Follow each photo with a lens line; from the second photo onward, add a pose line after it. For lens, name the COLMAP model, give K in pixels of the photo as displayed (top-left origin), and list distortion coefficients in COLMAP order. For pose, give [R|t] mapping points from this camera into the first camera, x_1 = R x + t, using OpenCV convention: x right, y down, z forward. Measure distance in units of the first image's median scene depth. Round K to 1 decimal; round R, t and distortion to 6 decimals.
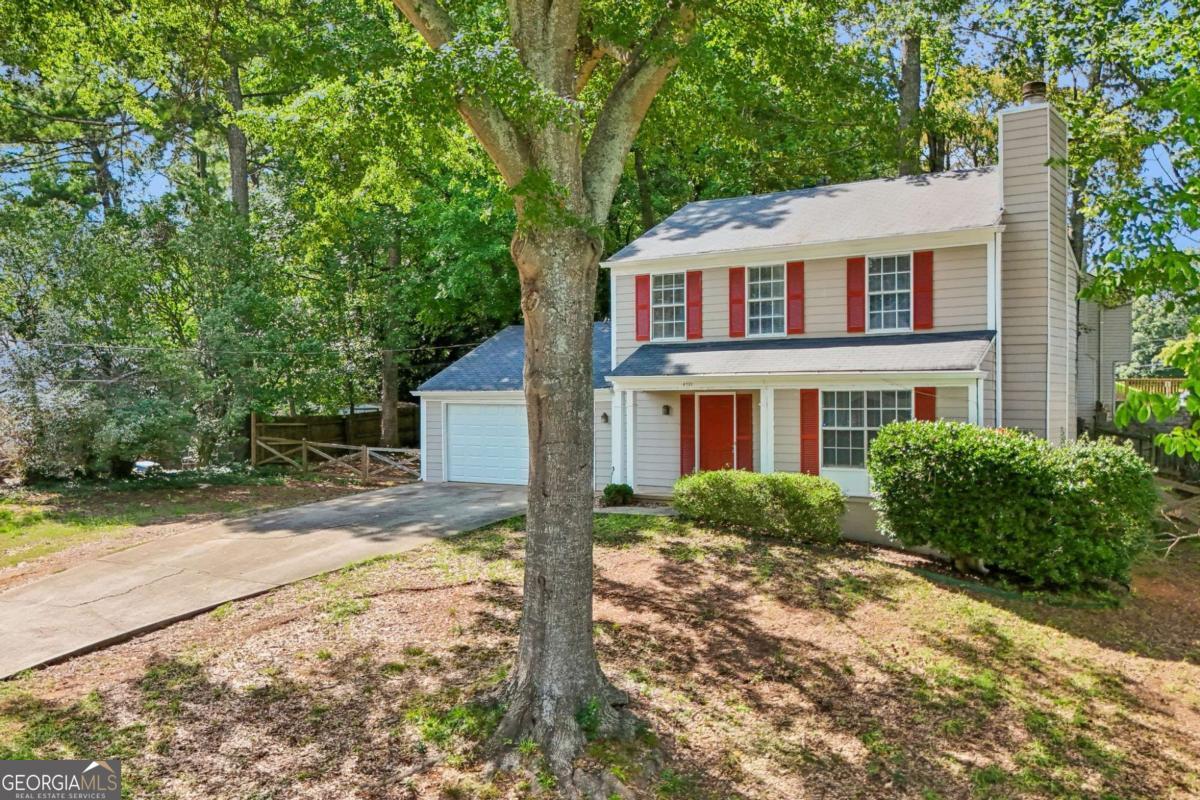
lens RADIAL K [[1057.5, 0, 596.3], [0, 1057.5, 354.5], [0, 0, 1]] dist [0.056281, -0.021926]
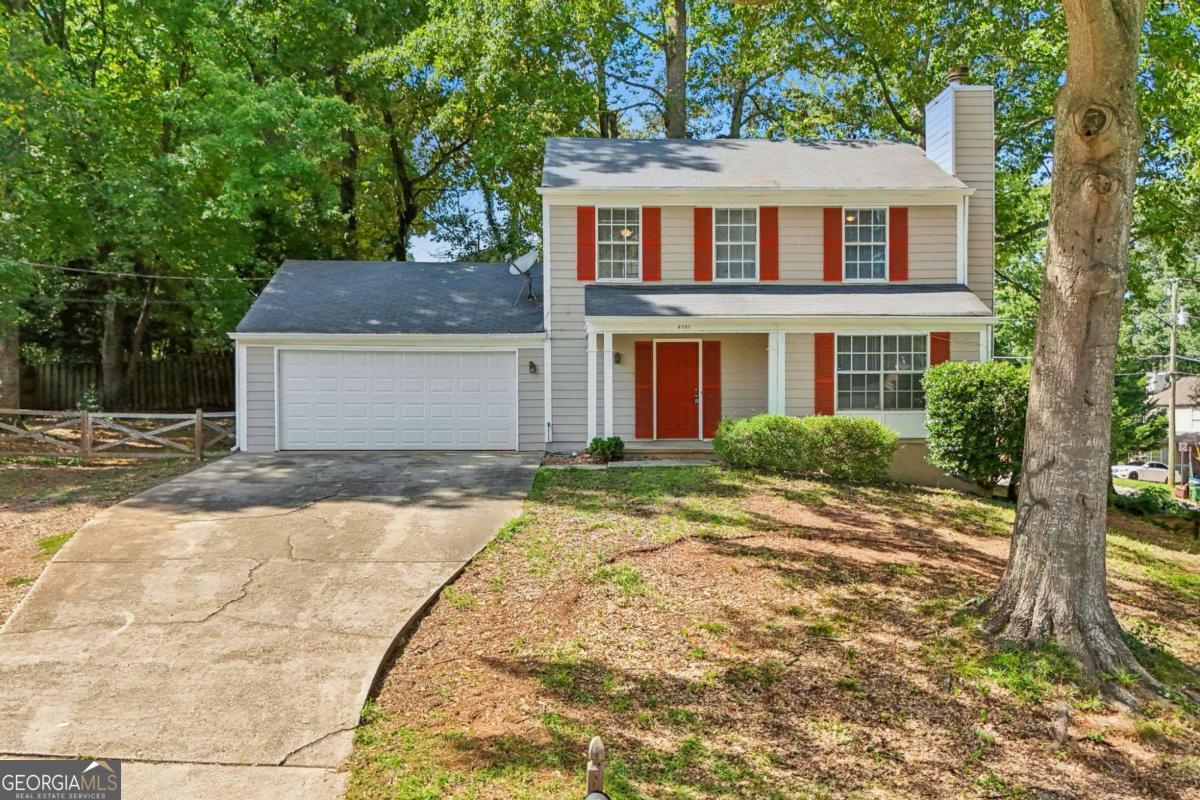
lens RADIAL K [[1054.1, 0, 600.0], [0, 1054.1, 400.0], [0, 0, 1]] dist [0.080968, -0.111887]
pose [[0.810576, 0.003264, 0.585625, -0.547319], [-0.028465, 0.999022, 0.033830, 0.067023], [-0.584942, -0.044091, 0.809876, 0.310560]]
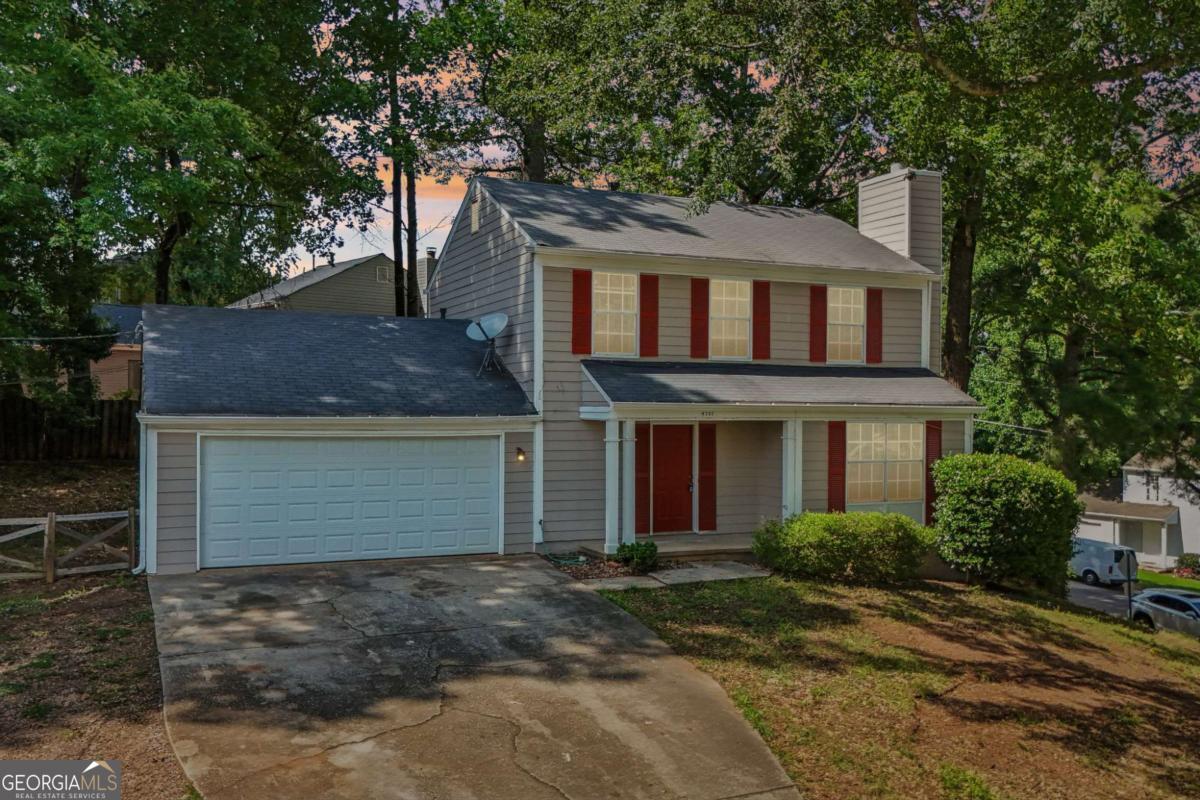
lens RADIAL K [[1054.1, 0, 600.0], [0, 1054.1, 400.0], [0, 0, 1]] dist [0.080968, -0.111887]
pose [[0.520321, 0.006189, 0.853948, -0.713932], [-0.049946, 0.998483, 0.023196, 0.001844], [-0.852509, -0.054721, 0.519841, 0.681466]]
